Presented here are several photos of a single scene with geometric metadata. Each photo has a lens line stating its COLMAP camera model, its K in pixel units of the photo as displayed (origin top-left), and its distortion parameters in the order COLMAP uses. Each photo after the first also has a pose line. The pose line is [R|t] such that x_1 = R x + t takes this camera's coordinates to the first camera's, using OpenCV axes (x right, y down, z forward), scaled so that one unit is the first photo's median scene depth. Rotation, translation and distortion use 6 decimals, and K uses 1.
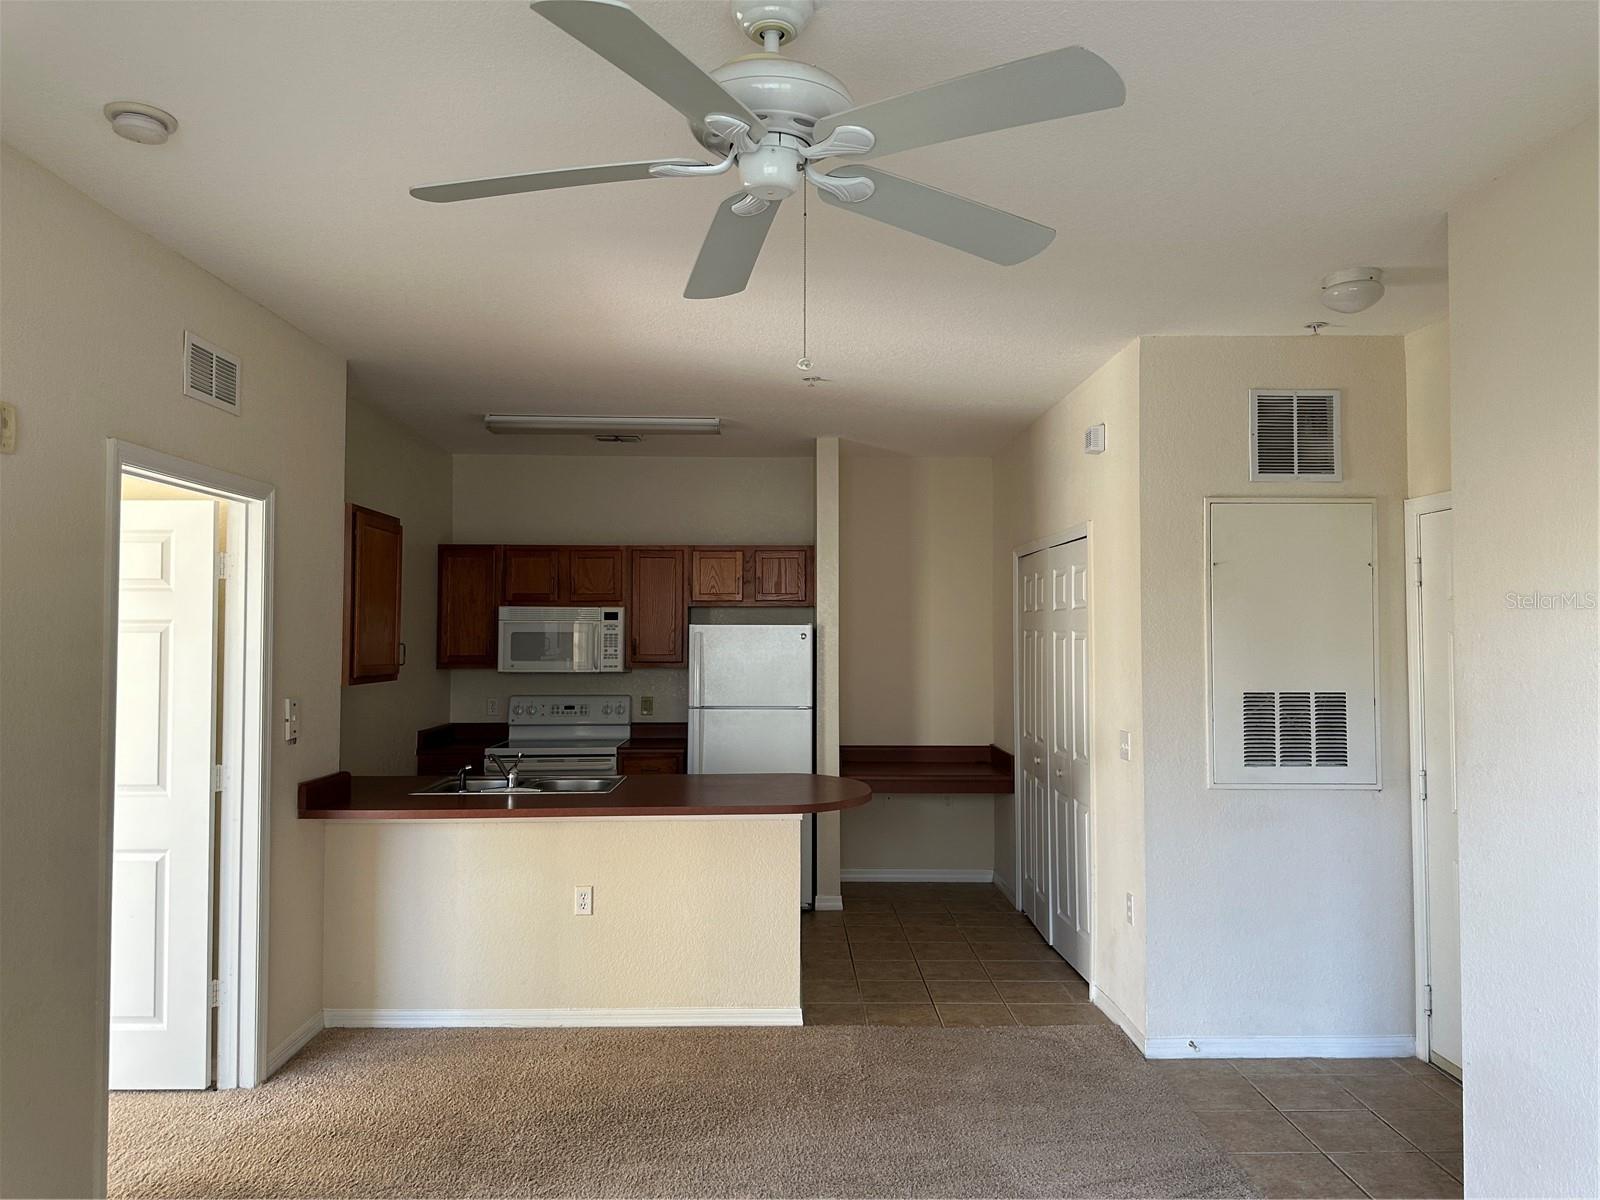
lens RADIAL K [[1118.0, 0, 794.5], [0, 1118.0, 595.8], [0, 0, 1]] dist [0.144508, -0.233255]
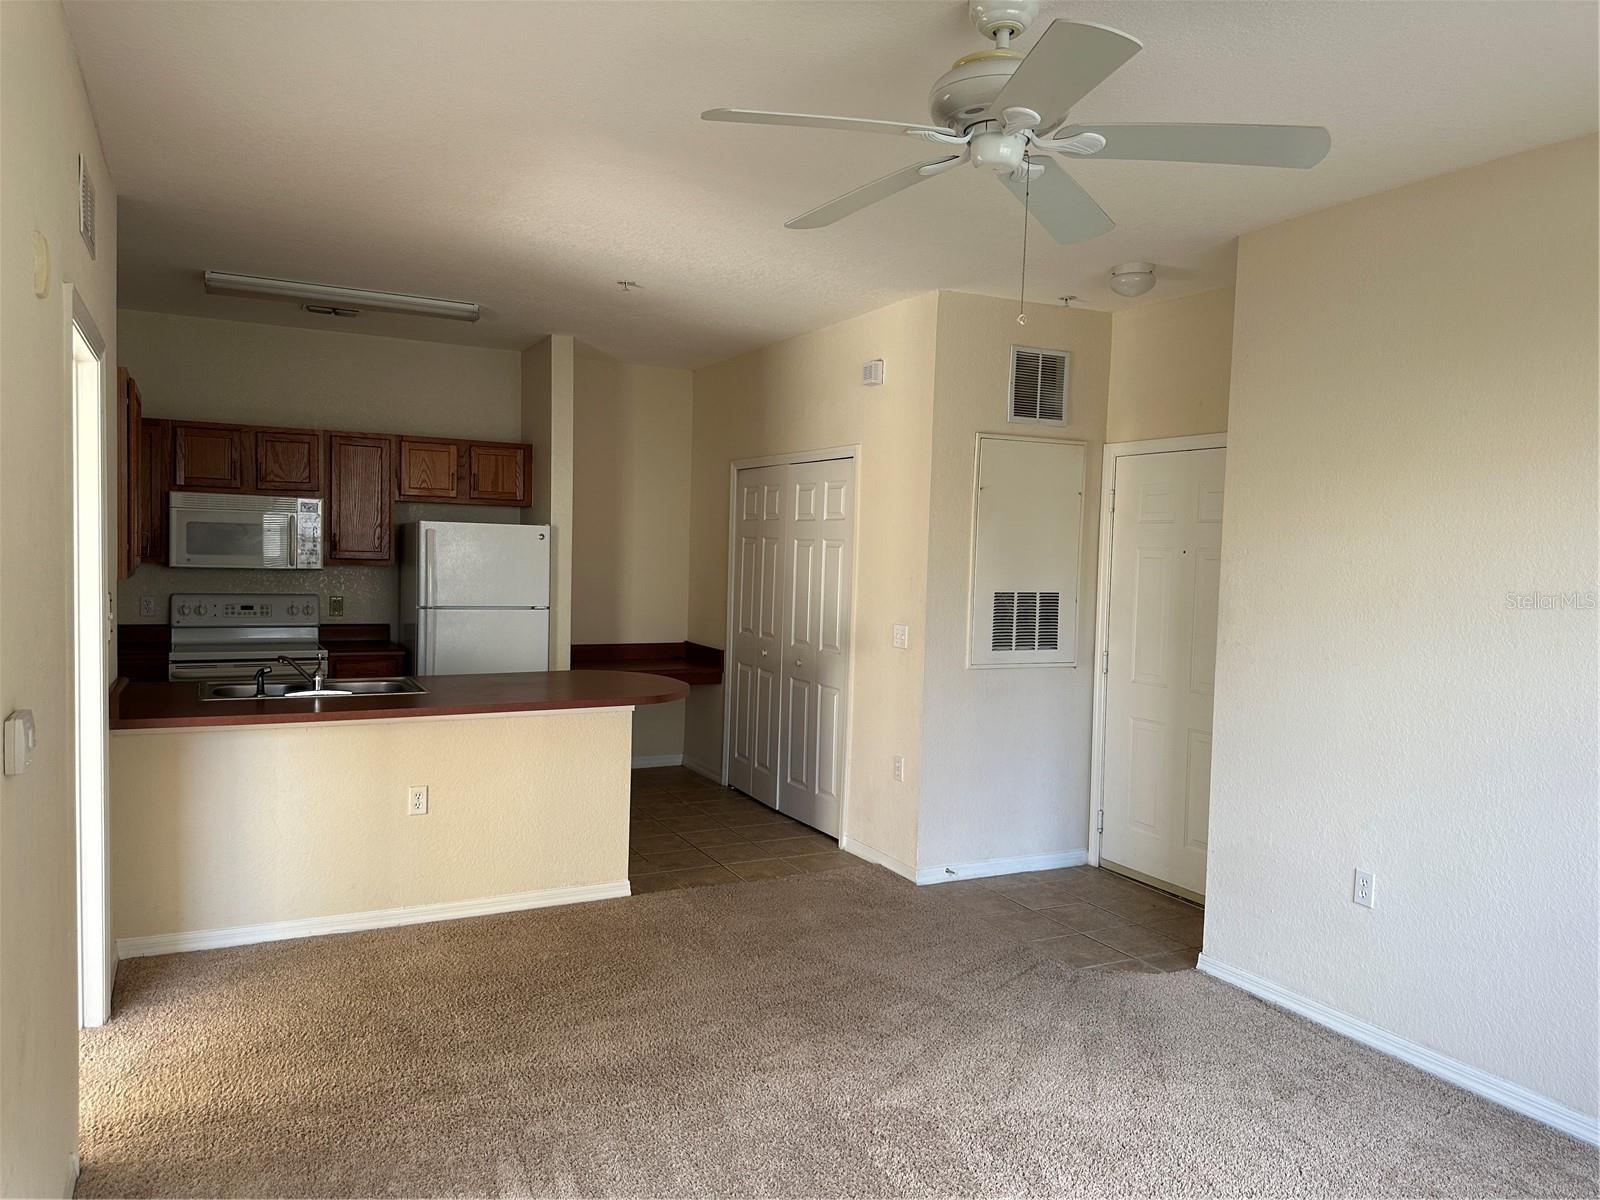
lens RADIAL K [[1116.8, 0, 790.6], [0, 1116.8, 611.9], [0, 0, 1]] dist [0.148344, -0.229679]
pose [[0.897824, -0.003260, 0.440342, -0.253490], [-0.041438, 0.994910, 0.091853, 0.001388], [-0.438400, -0.100715, 0.893119, -0.005024]]
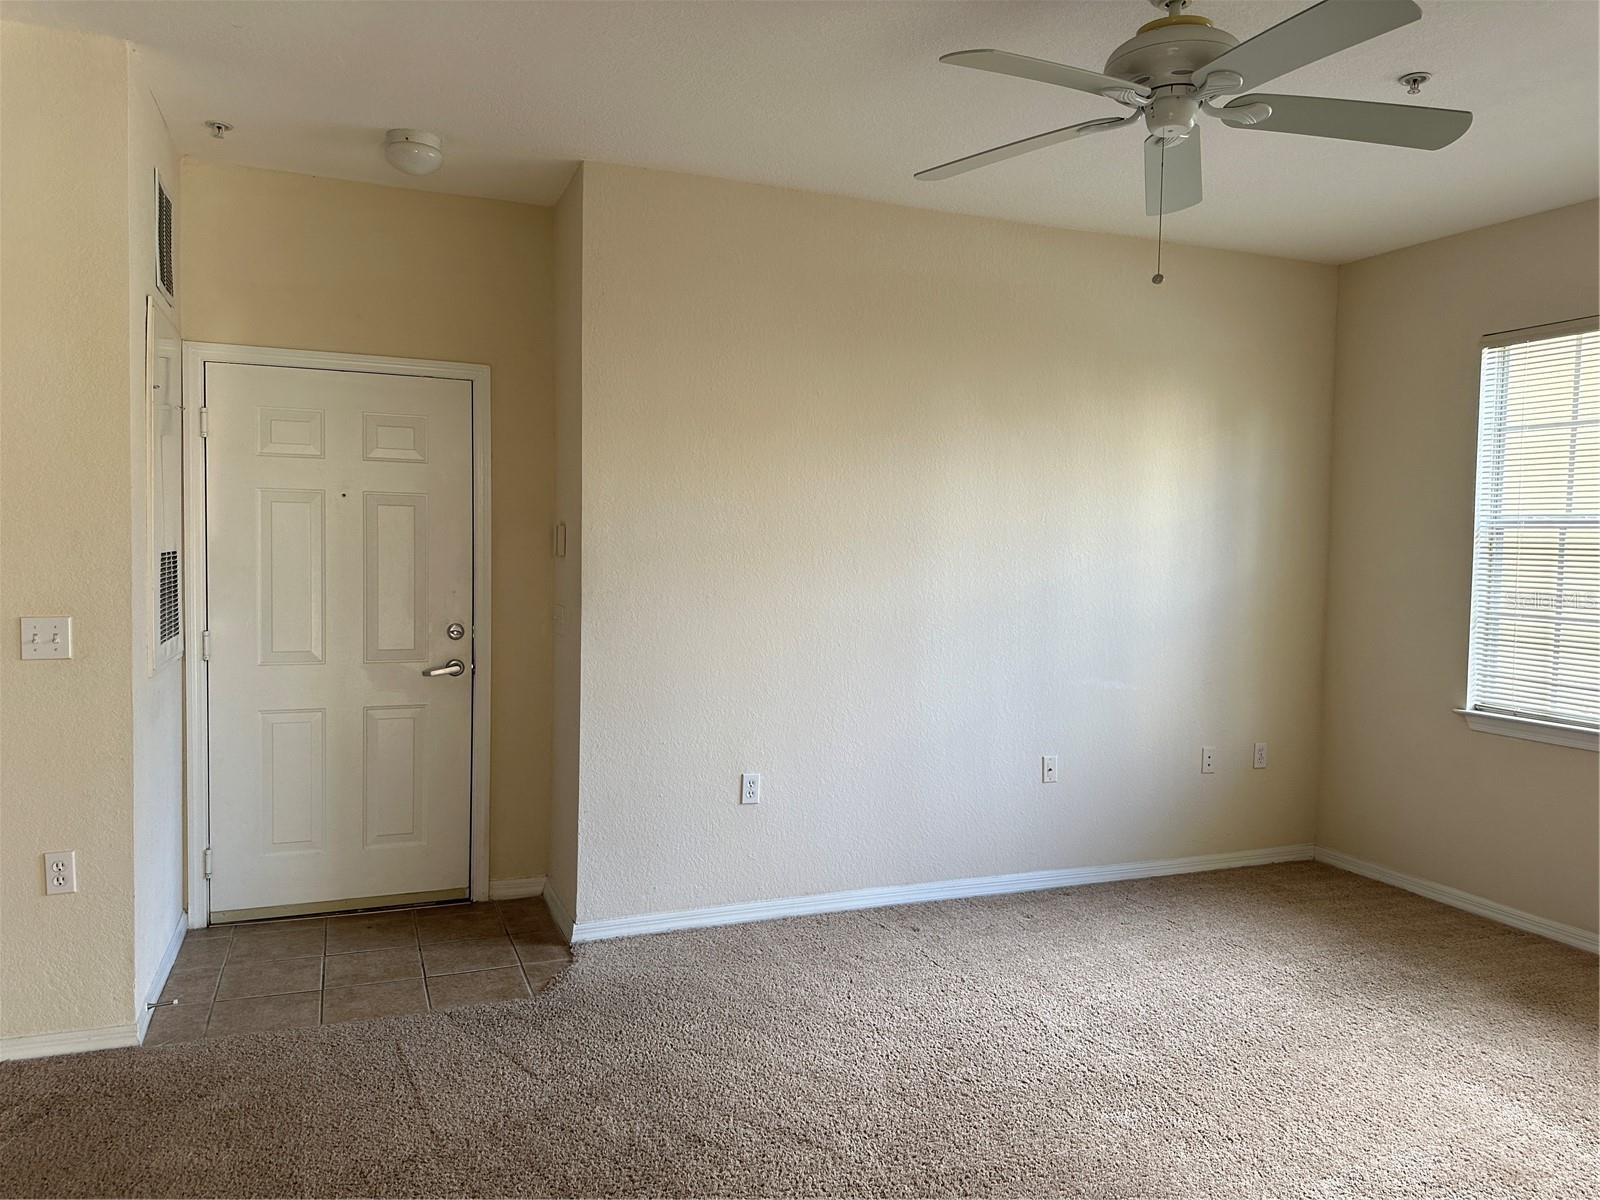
lens RADIAL K [[1155.0, 0, 793.7], [0, 1155.0, 565.3], [0, 0, 1]] dist [0.008667, 0.001390]
pose [[-0.349260, -0.031766, 0.936487, -0.383020], [-0.049206, 0.998668, 0.015524, 0.041983], [-0.935733, -0.040659, -0.350358, 0.627478]]
